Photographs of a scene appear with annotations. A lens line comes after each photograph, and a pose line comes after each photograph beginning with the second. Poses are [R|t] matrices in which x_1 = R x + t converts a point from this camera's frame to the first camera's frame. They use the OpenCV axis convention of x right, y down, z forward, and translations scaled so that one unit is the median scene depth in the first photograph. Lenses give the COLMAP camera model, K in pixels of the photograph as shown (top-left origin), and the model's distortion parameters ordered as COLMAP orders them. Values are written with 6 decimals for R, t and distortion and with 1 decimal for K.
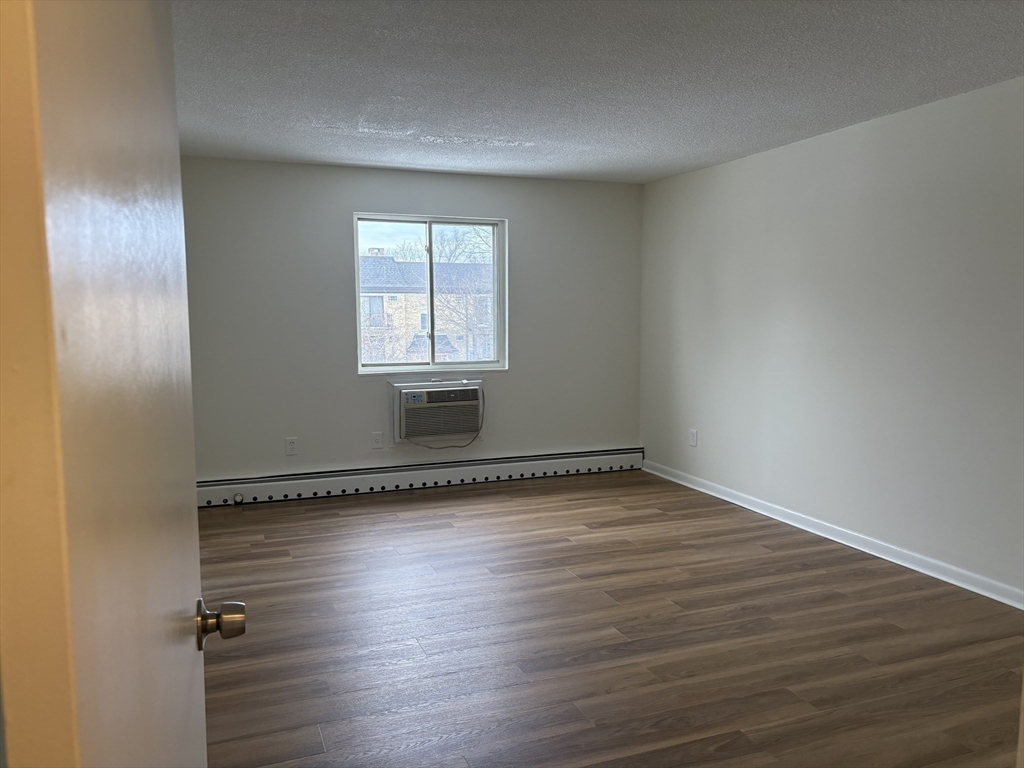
lens RADIAL K [[770.1, 0, 515.2], [0, 770.1, 386.7], [0, 0, 1]] dist [0.044193, -0.021935]
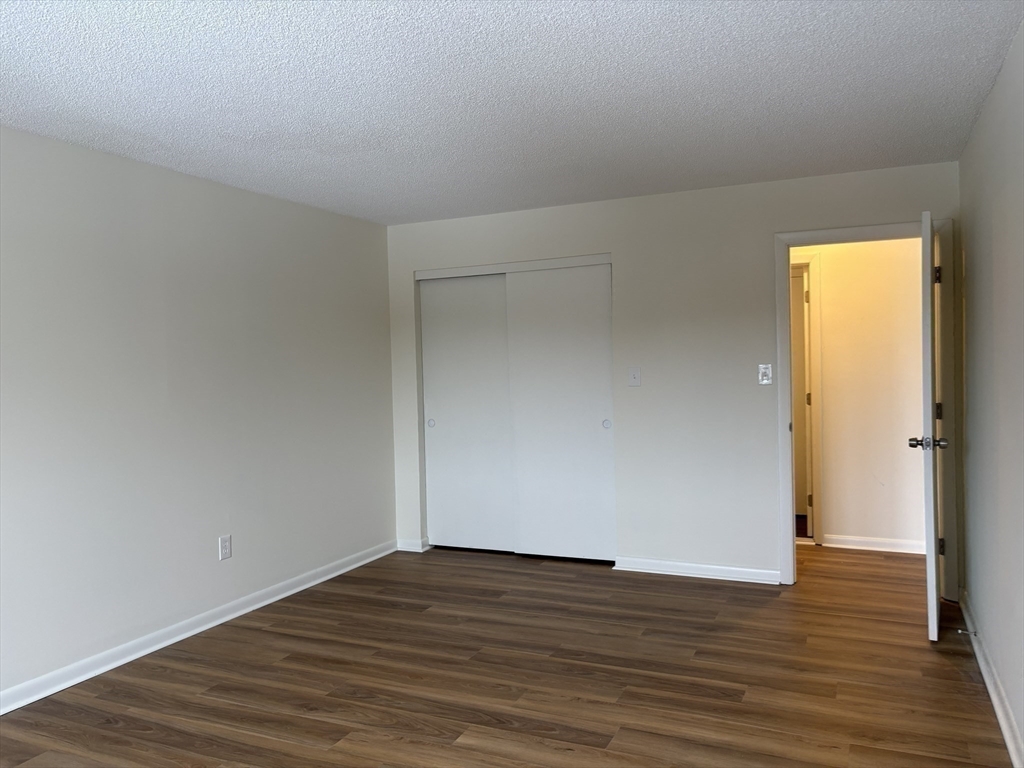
lens RADIAL K [[770.1, 0, 516.2], [0, 770.1, 382.5], [0, 0, 1]] dist [0.044193, -0.021935]
pose [[-0.694182, 0.013265, 0.719678, -0.505316], [0.106190, 0.990777, 0.084167, -0.126282], [-0.711924, 0.134849, -0.689188, 1.437648]]
